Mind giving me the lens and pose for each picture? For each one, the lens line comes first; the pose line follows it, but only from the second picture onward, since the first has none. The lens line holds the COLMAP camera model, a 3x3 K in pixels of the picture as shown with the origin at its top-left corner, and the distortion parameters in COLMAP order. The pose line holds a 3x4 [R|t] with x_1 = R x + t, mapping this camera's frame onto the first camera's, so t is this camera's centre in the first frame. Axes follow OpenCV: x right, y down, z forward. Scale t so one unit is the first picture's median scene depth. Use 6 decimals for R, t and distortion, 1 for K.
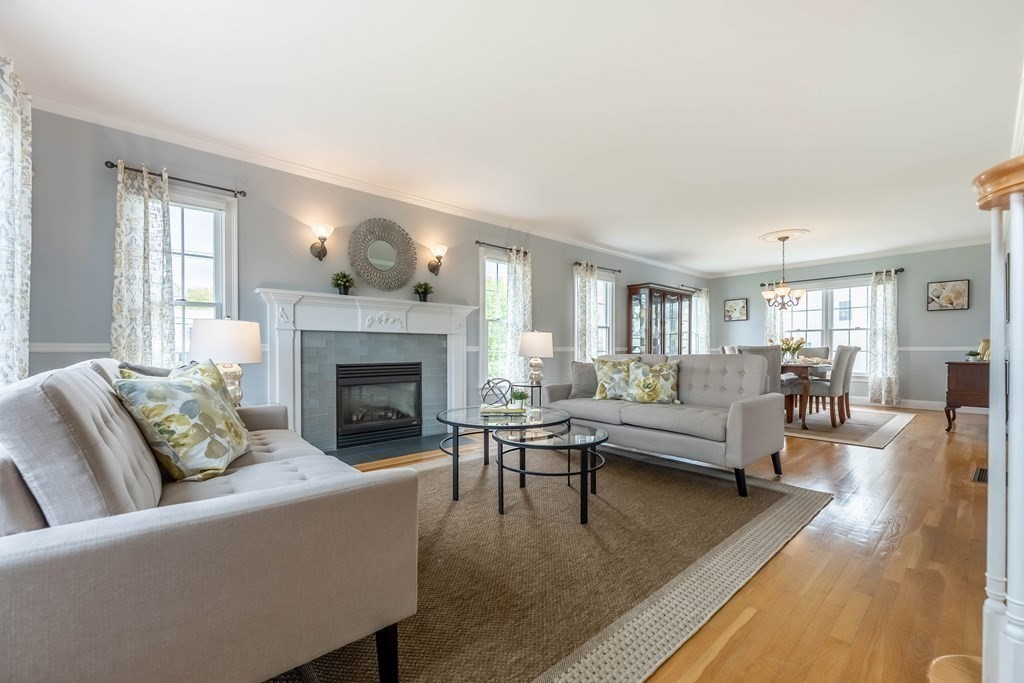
lens RADIAL K [[411.9, 0, 513.6], [0, 411.9, 350.3], [0, 0, 1]] dist [-0.007893, 0.000946]
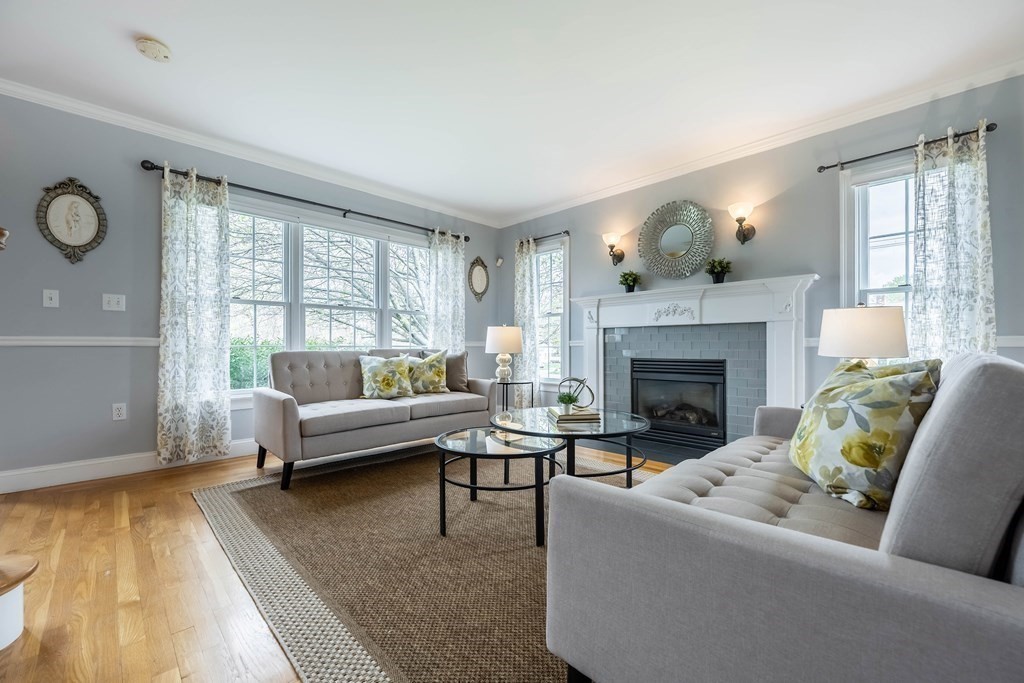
lens RADIAL K [[411.9, 0, 510.2], [0, 411.9, 346.7], [0, 0, 1]] dist [-0.007893, 0.000946]
pose [[0.064632, 0.000593, -0.997909, 0.534232], [0.002247, 0.999997, 0.000740, 0.002780], [0.997907, -0.002290, 0.064631, 0.536681]]
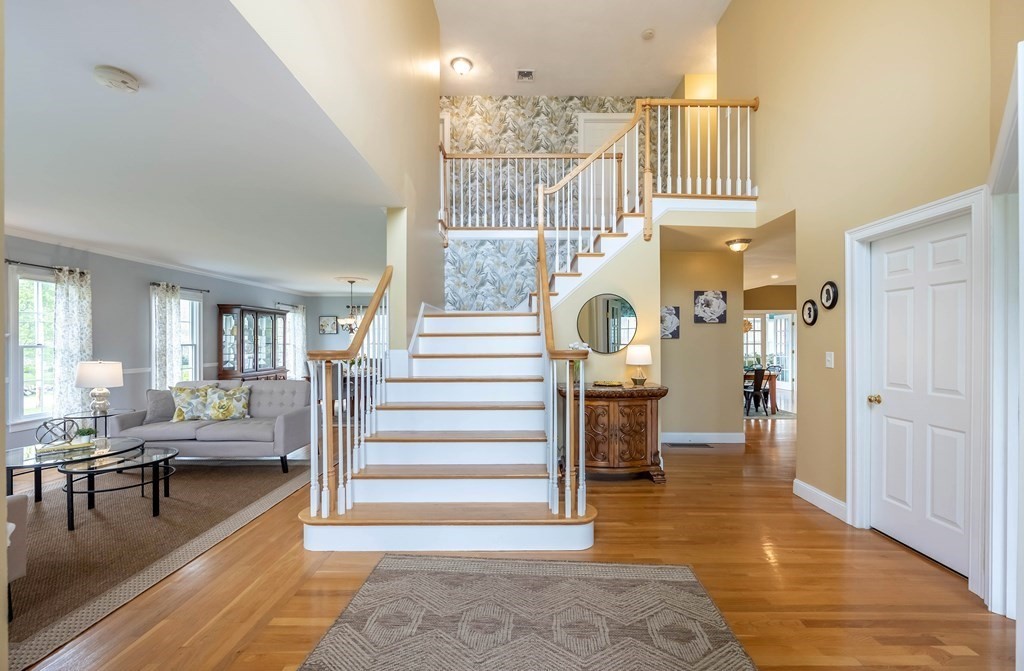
lens RADIAL K [[425.1, 0, 521.5], [0, 425.1, 342.4], [0, 0, 1]] dist [-0.003361, -0.000128]
pose [[0.654510, -0.002483, 0.756049, -0.054837], [0.002251, 0.999997, 0.001335, -0.091687], [-0.756050, 0.000828, 0.654513, -0.462474]]
